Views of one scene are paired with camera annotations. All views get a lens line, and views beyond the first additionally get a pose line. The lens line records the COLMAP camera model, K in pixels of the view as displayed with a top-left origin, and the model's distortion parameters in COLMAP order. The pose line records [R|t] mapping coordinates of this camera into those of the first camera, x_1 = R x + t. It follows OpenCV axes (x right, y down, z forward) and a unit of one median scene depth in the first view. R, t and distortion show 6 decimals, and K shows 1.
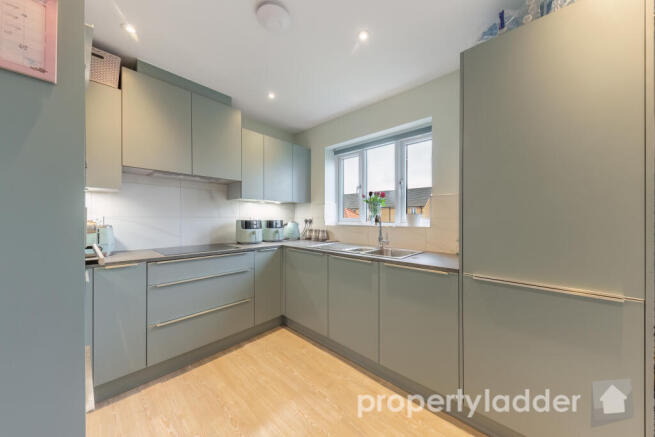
lens RADIAL K [[221.1, 0, 325.8], [0, 221.1, 217.7], [0, 0, 1]] dist [0.000867, -0.000052]
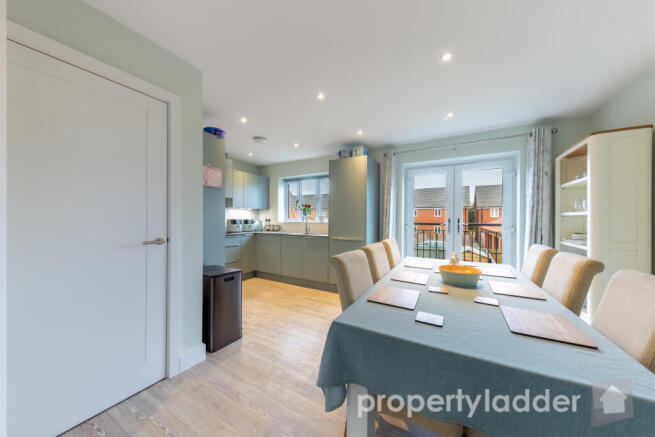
lens RADIAL K [[221.1, 0, 325.8], [0, 221.1, 217.7], [0, 0, 1]] dist [0.000867, -0.000052]
pose [[0.972699, 0.007405, 0.231953, -0.044620], [-0.007202, 0.999973, -0.001725, -0.003995], [-0.231959, 0.000007, 0.972726, -0.861877]]
